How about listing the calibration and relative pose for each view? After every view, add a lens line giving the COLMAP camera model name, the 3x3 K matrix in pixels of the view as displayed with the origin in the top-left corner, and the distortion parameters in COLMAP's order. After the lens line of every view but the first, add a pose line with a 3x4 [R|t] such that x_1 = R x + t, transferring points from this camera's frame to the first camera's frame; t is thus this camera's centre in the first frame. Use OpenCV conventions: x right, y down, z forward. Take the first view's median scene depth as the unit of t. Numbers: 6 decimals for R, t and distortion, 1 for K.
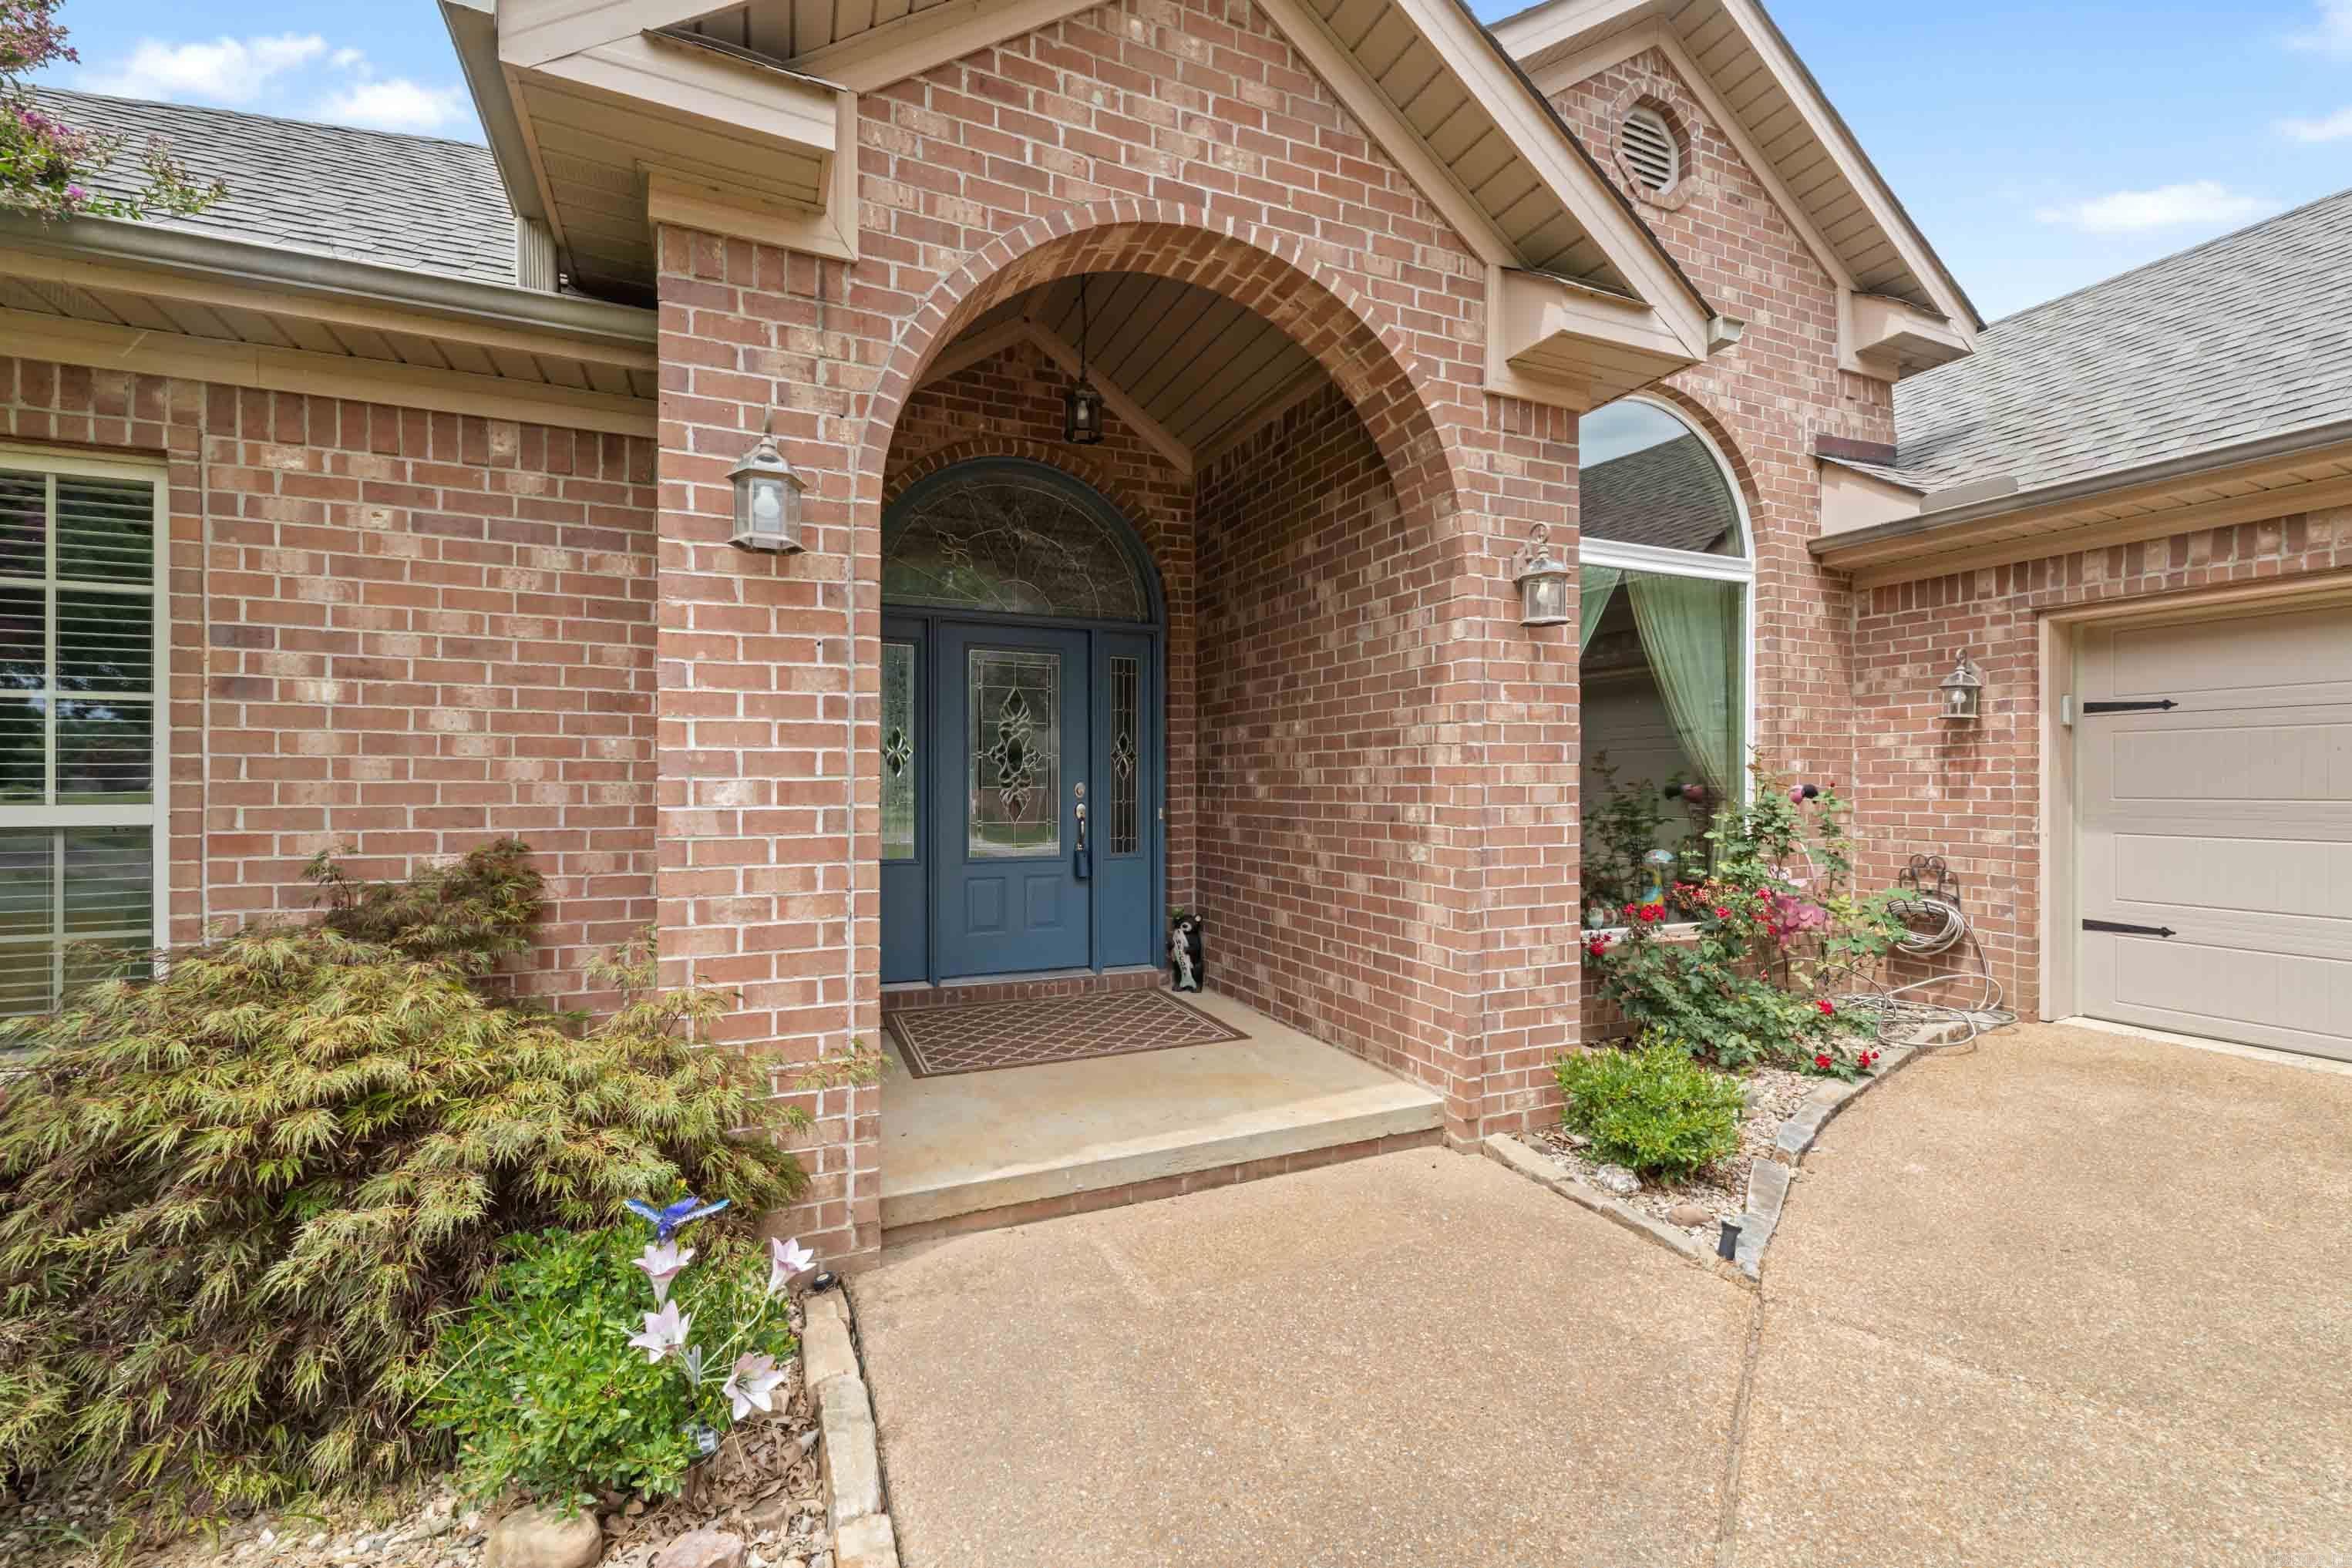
lens RADIAL K [[944.5, 0, 1117.1], [0, 944.5, 760.4], [0, 0, 1]] dist [0.011214, -0.002641]
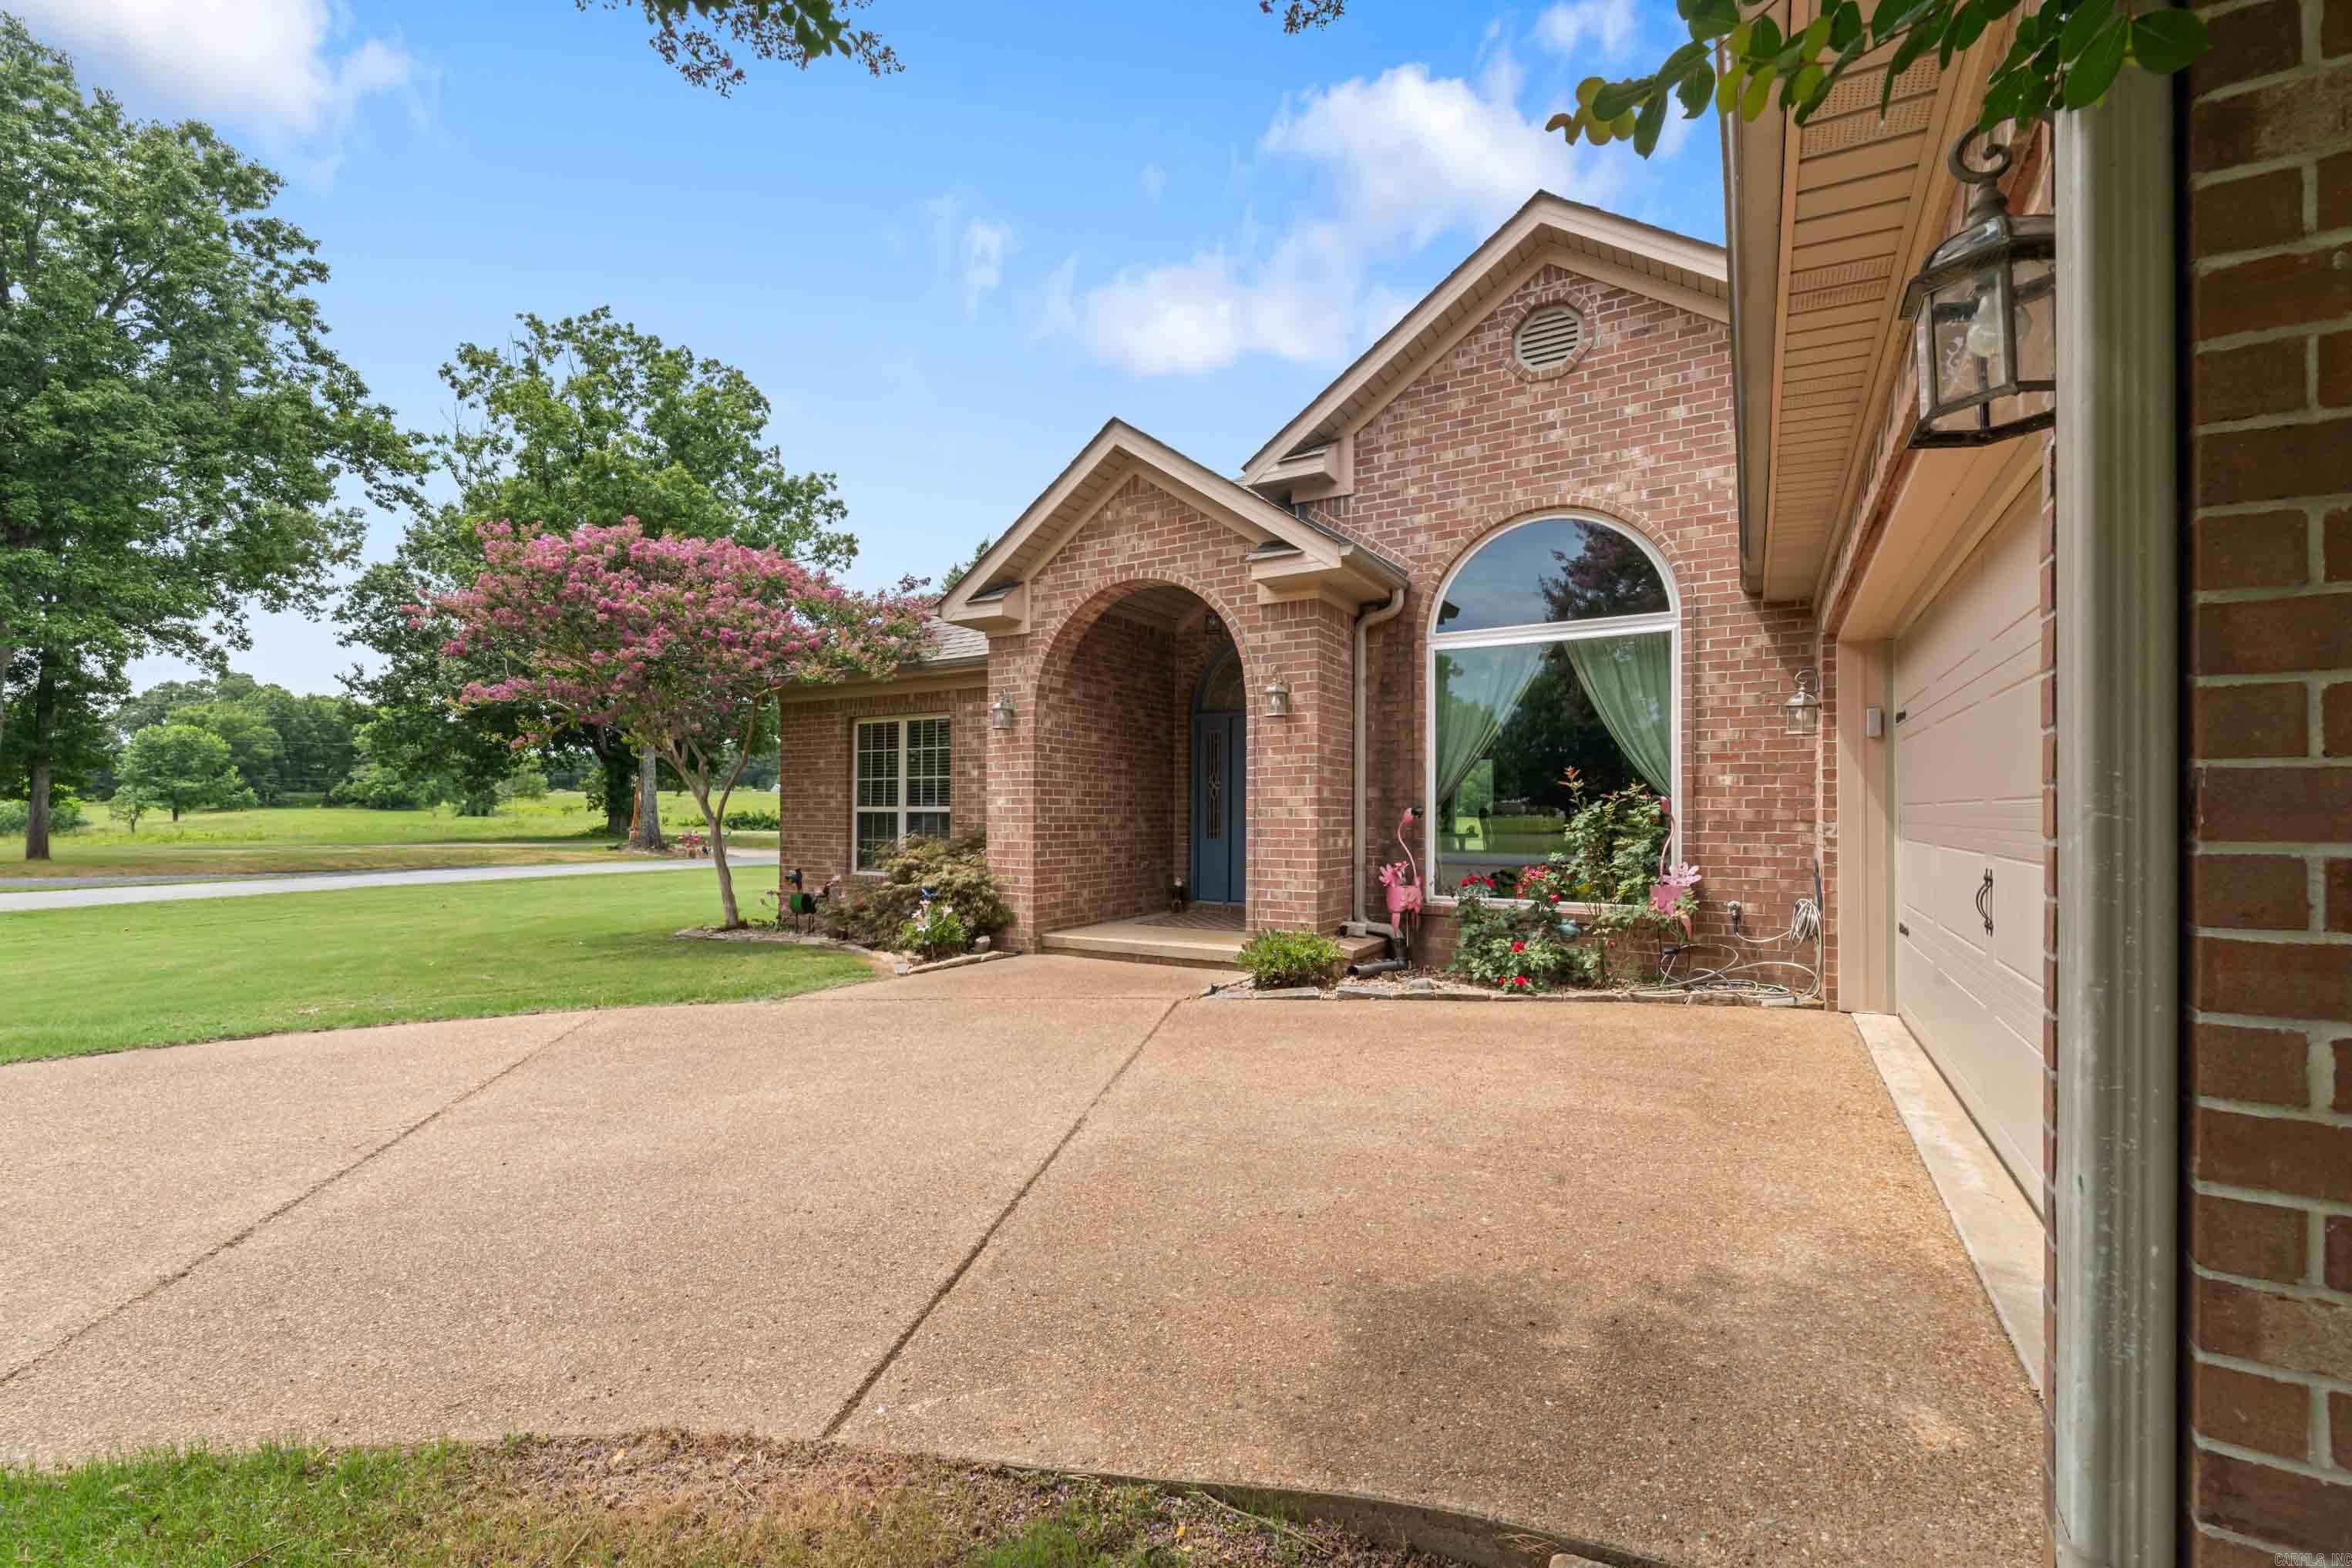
lens RADIAL K [[944.5, 0, 1188.8], [0, 944.5, 739.2], [0, 0, 1]] dist [0.011214, -0.002641]
pose [[0.597003, -0.060411, -0.799961, 1.907515], [0.019299, 0.997954, -0.060960, 0.021717], [0.802007, 0.020955, 0.596947, -0.333970]]
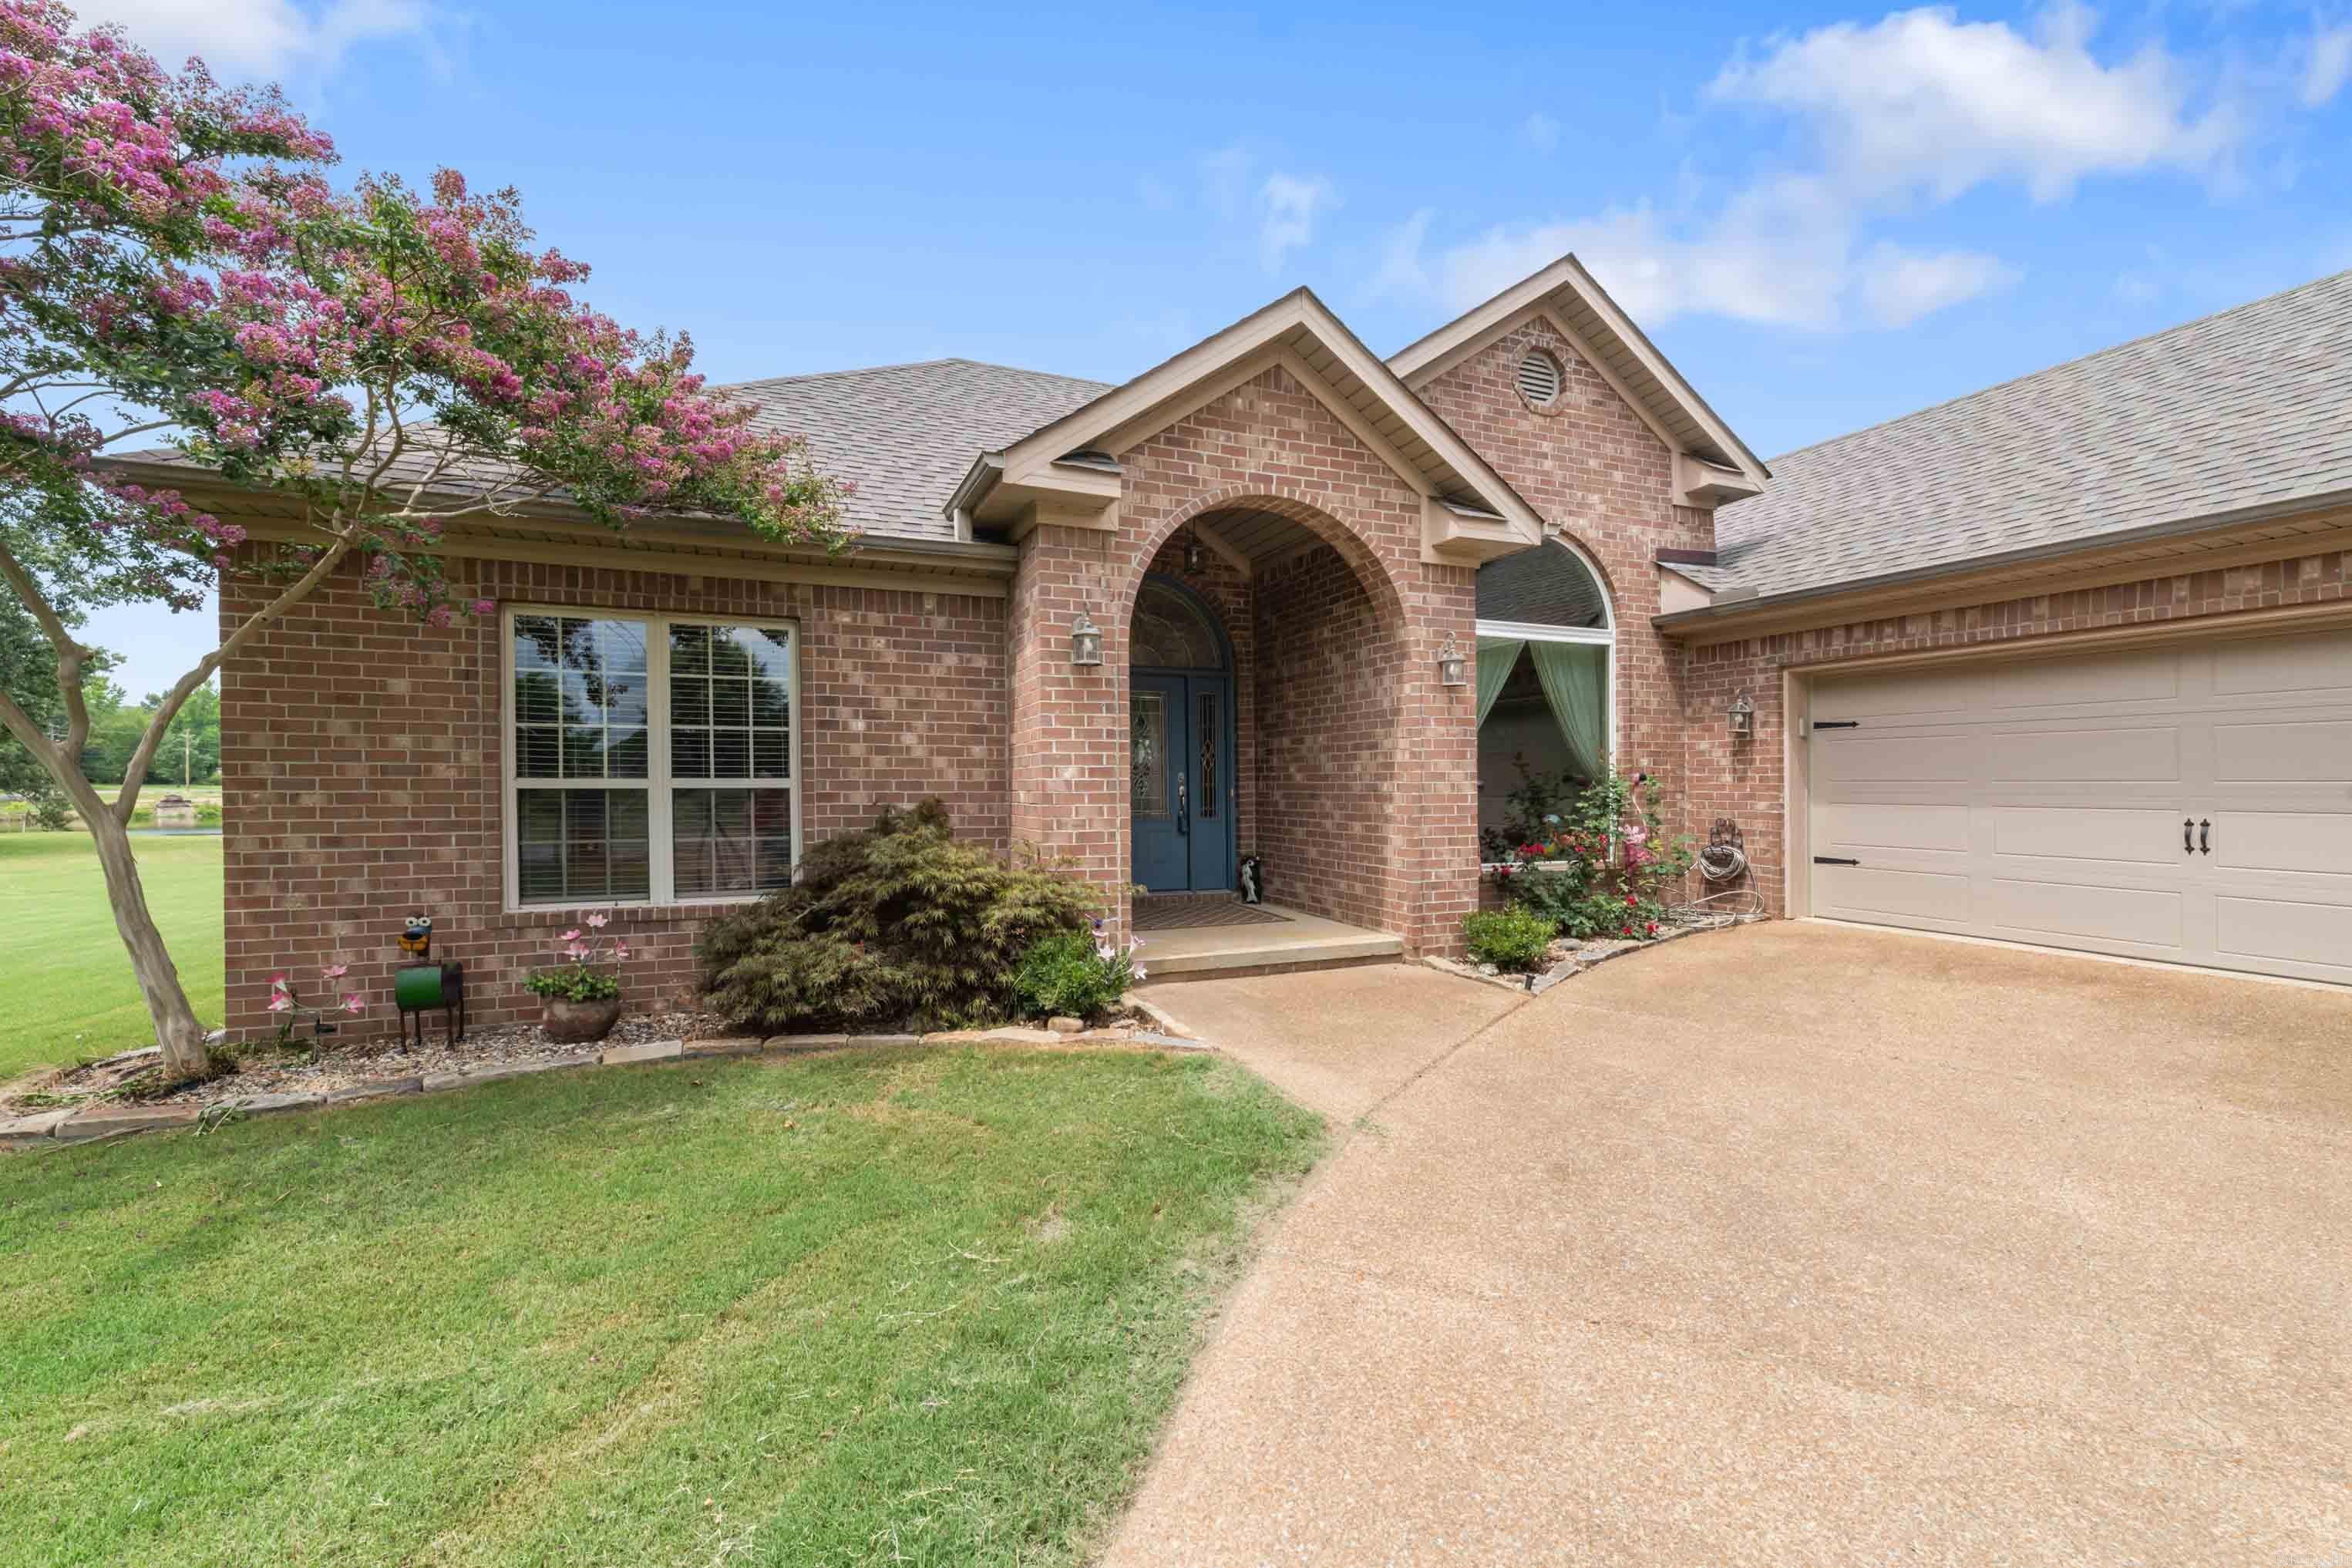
lens RADIAL K [[944.5, 0, 1098.1], [0, 944.5, 734.9], [0, 0, 1]] dist [0.011214, -0.002641]
pose [[0.999264, -0.002259, -0.038297, -0.179497], [0.001183, 0.999605, -0.028091, 0.006145], [0.038345, 0.028025, 0.998871, -0.888452]]
